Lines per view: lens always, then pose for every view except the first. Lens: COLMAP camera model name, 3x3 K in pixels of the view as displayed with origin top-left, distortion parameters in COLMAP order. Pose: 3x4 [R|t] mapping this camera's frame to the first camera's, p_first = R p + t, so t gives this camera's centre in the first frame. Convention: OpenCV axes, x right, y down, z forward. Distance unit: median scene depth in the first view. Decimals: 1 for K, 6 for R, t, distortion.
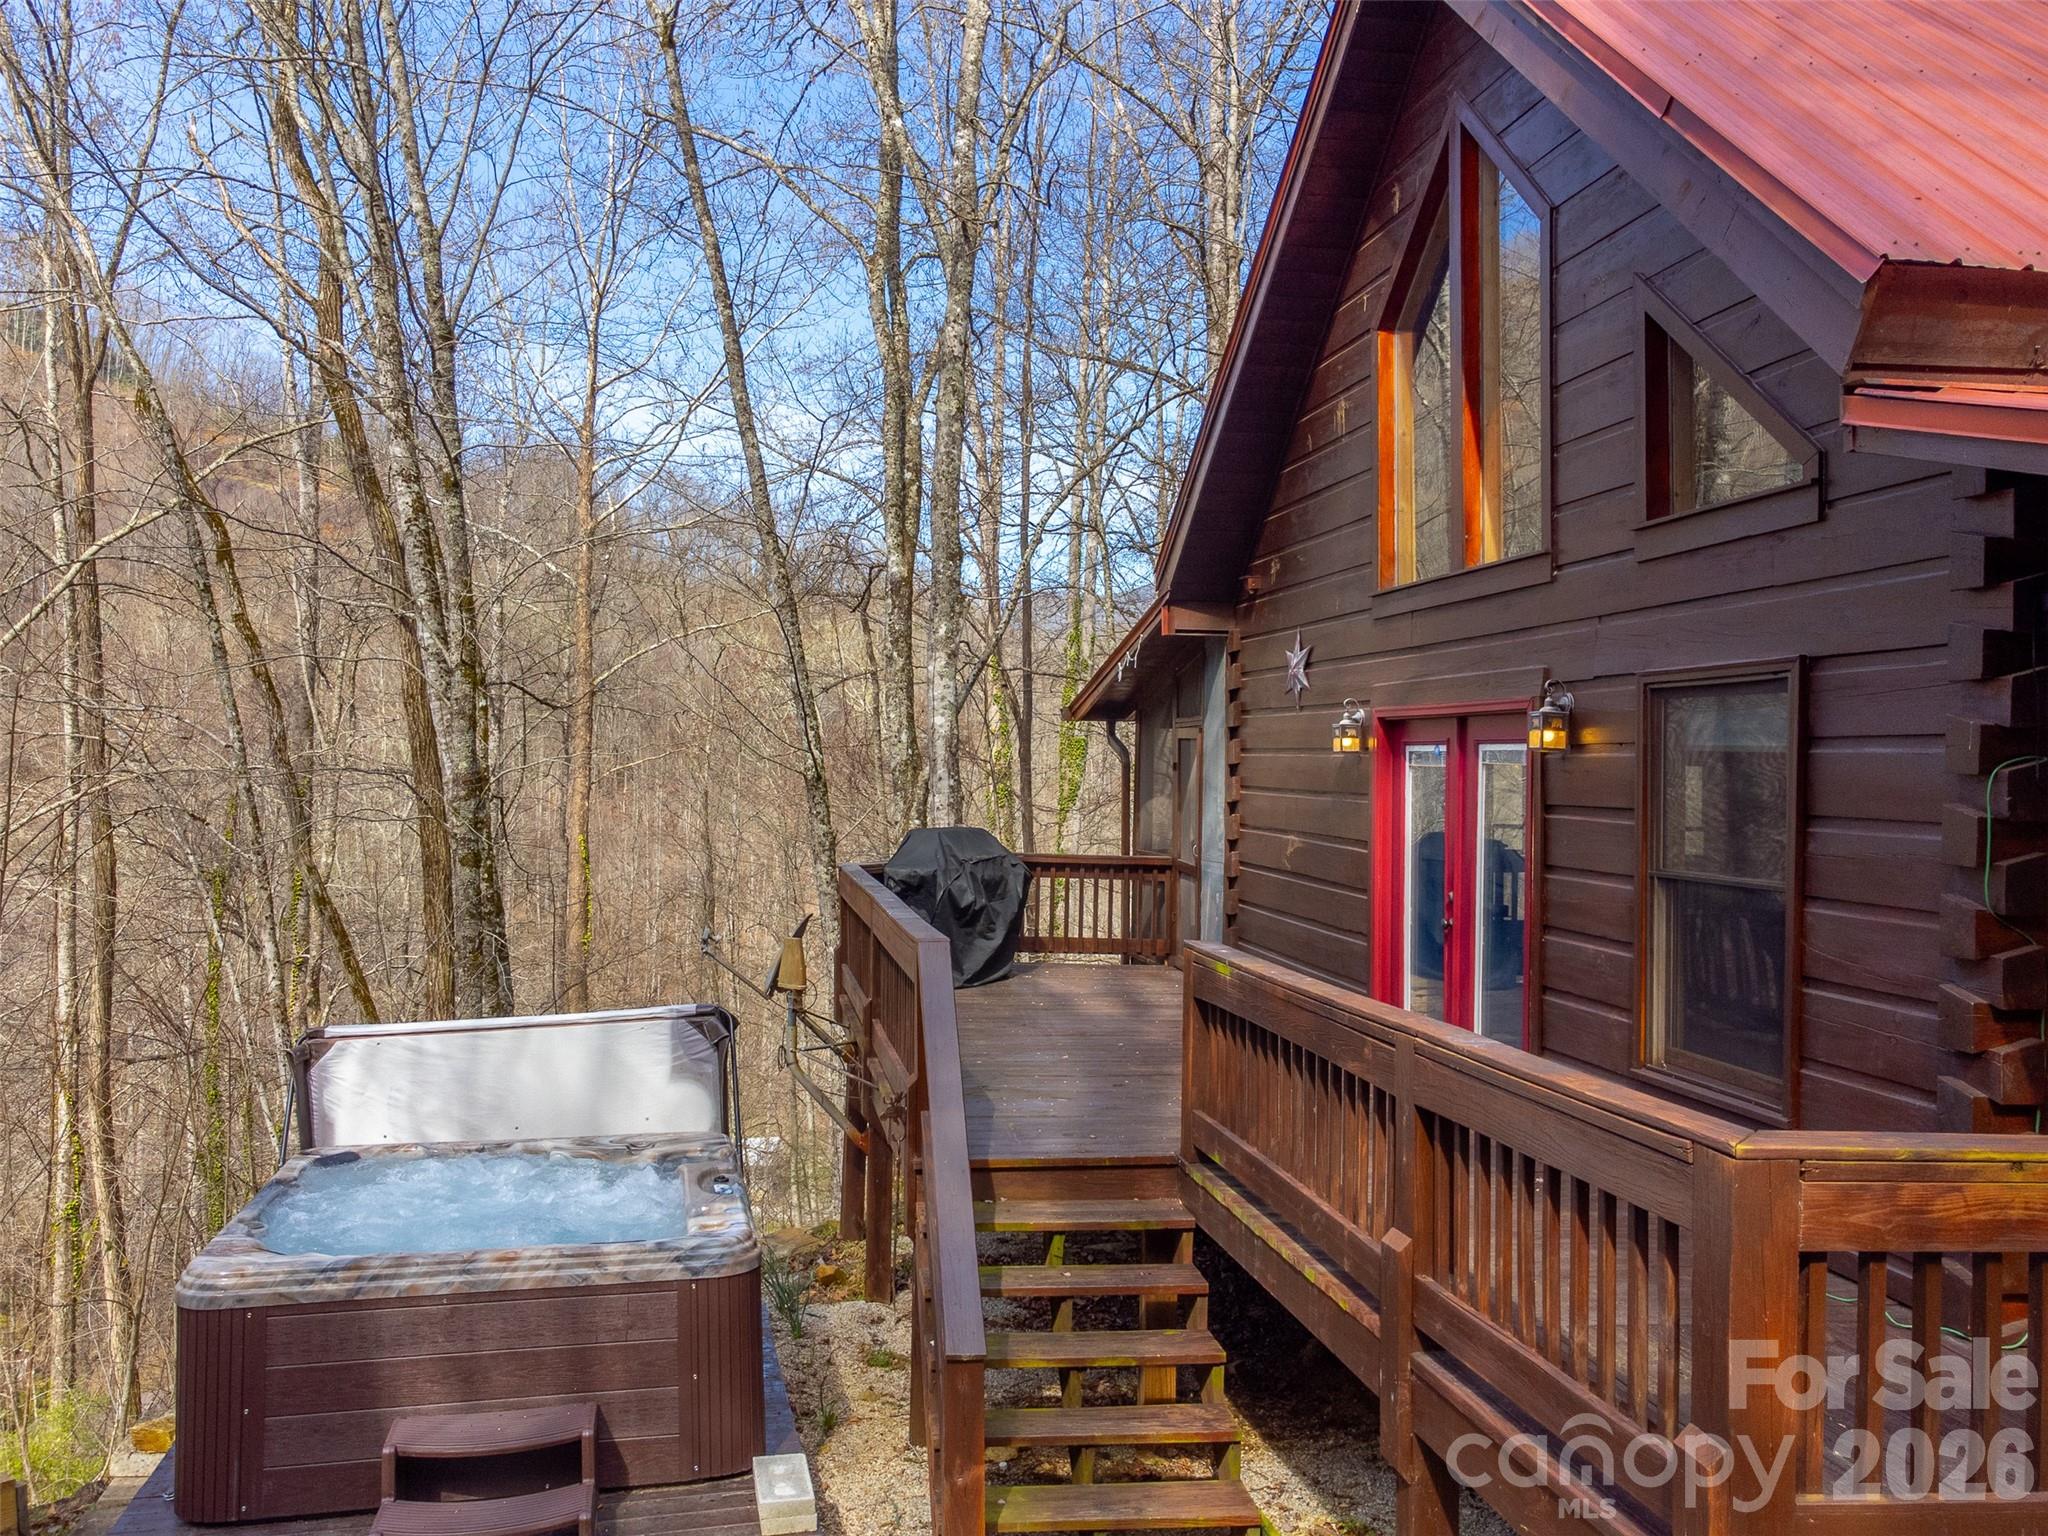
lens RADIAL K [[1550.8, 0, 966.6], [0, 1550.8, 755.9], [0, 0, 1]] dist [0.002333, -0.002813]
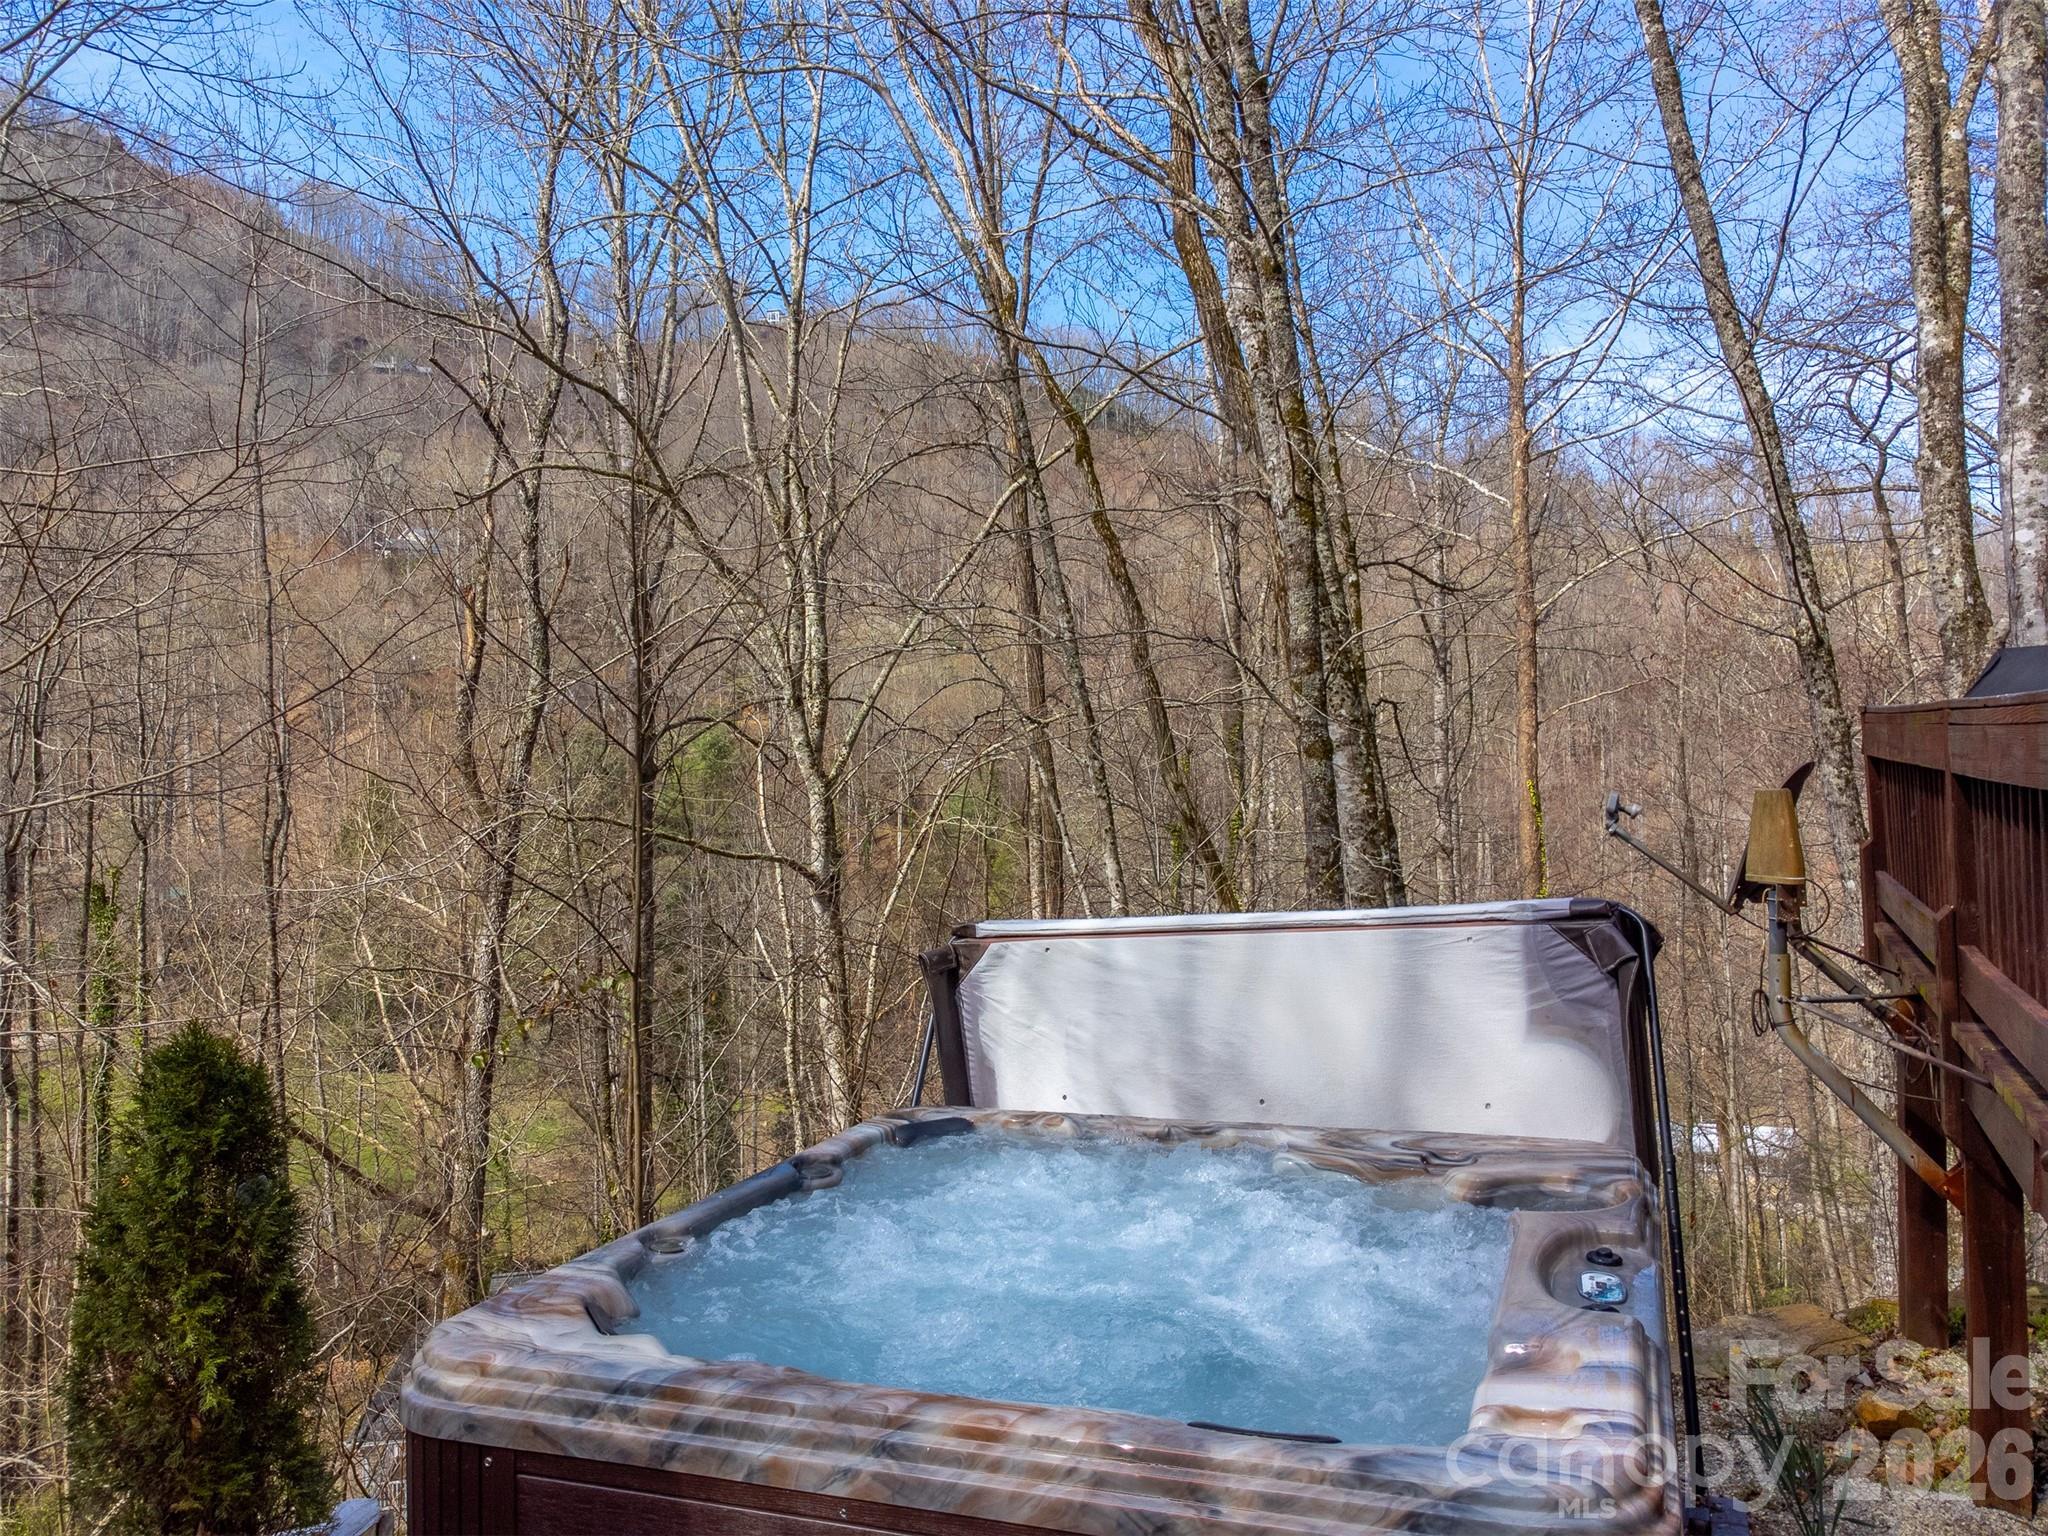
lens RADIAL K [[1507.9, 0, 1025.4], [0, 1507.9, 762.0], [0, 0, 1]] dist [0.026396, -0.002275]
pose [[0.836056, -0.038813, -0.547270, -0.019440], [0.049580, 0.998758, 0.004911, 0.044001], [0.546400, -0.031240, 0.836942, 0.200813]]
